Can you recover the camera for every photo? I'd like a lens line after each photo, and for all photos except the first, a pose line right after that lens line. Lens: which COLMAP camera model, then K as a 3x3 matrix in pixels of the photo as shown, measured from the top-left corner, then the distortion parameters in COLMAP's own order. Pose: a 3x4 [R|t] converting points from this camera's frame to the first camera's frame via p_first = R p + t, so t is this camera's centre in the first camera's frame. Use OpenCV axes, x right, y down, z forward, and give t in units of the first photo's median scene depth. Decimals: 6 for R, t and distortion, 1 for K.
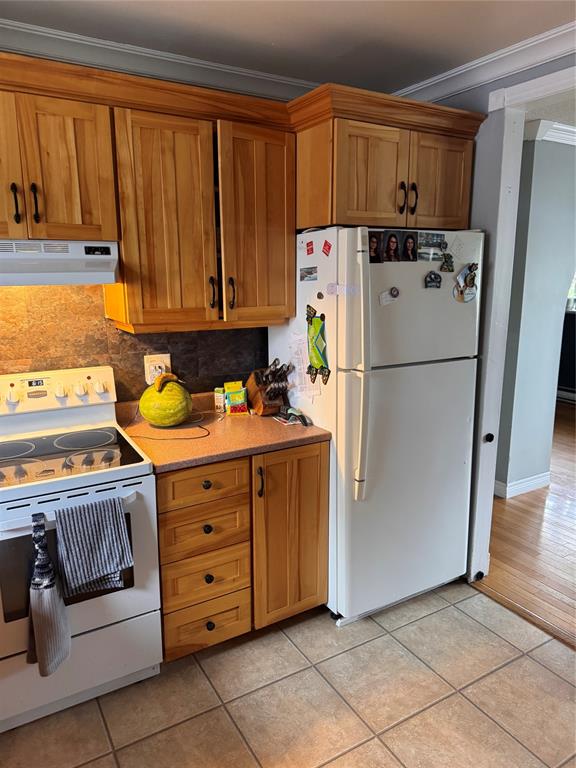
lens RADIAL K [[544.2, 0, 289.8], [0, 544.2, 386.4], [0, 0, 1]] dist [0.061024, -0.061751]
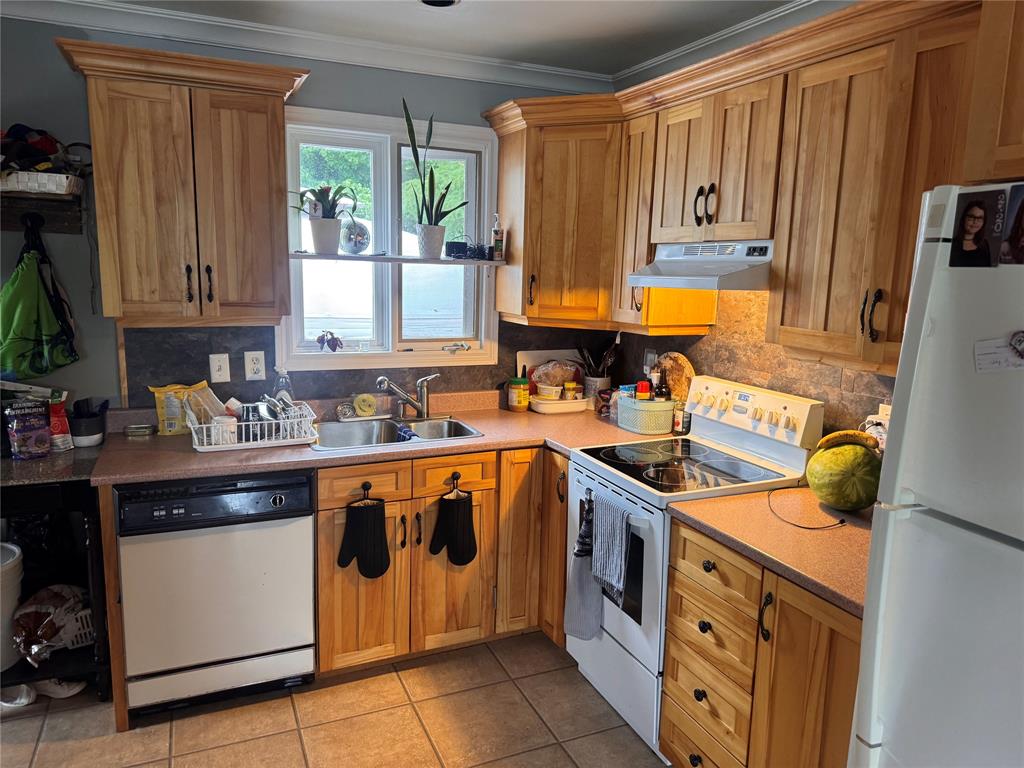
lens RADIAL K [[725.6, 0, 512.4], [0, 725.6, 384.7], [0, 0, 1]] dist [0.061024, -0.061751]
pose [[-0.127214, 0.163598, -0.978291, 0.763458], [-0.228131, 0.955036, 0.189374, -0.168057], [0.965284, 0.247270, -0.084172, 0.737422]]
